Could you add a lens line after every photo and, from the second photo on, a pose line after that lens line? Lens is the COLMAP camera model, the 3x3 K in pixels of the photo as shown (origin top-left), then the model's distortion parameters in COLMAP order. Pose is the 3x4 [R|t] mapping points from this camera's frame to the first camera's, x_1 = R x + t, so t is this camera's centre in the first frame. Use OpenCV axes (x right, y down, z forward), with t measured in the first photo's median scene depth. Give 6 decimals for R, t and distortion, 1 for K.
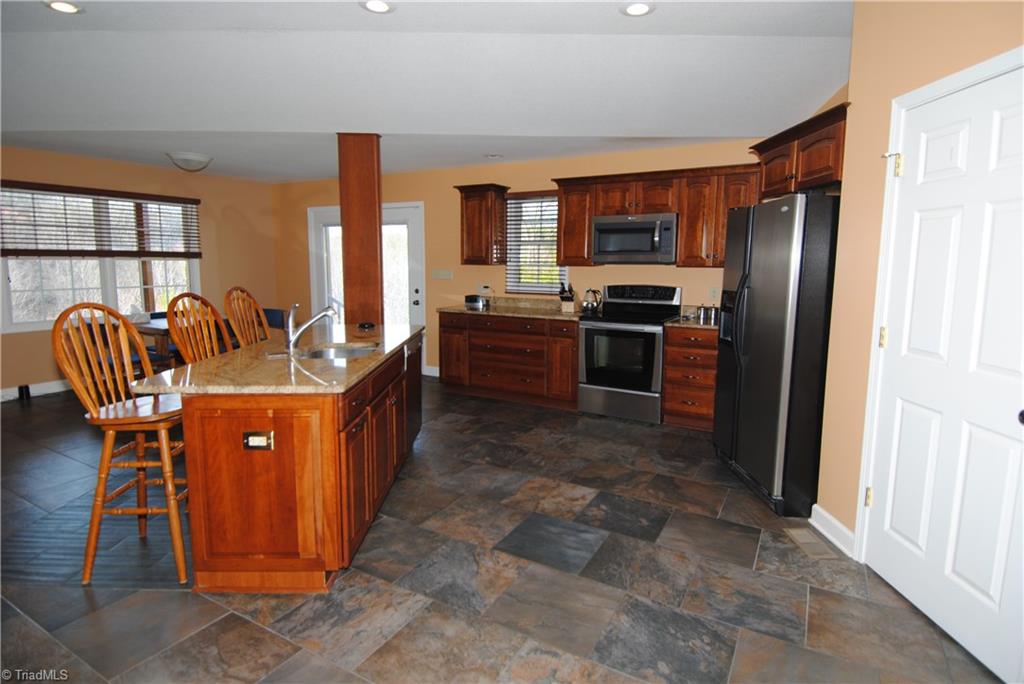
lens RADIAL K [[528.1, 0, 512.0], [0, 528.1, 342.0], [0, 0, 1]] dist [0.001988, 0.000084]
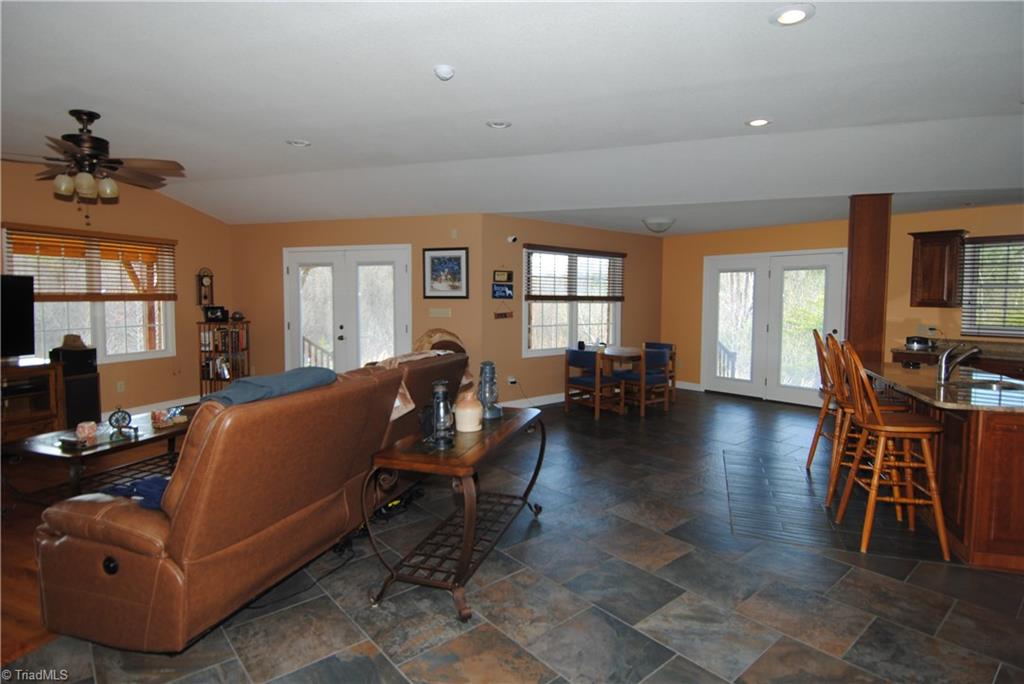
lens RADIAL K [[531.7, 0, 510.2], [0, 531.7, 327.1], [0, 0, 1]] dist [0.002346, 0.000269]
pose [[0.937158, 0.014042, -0.348624, -0.458065], [-0.048984, 0.994589, -0.091616, 0.025790], [0.345451, 0.102936, 0.932774, -0.234186]]
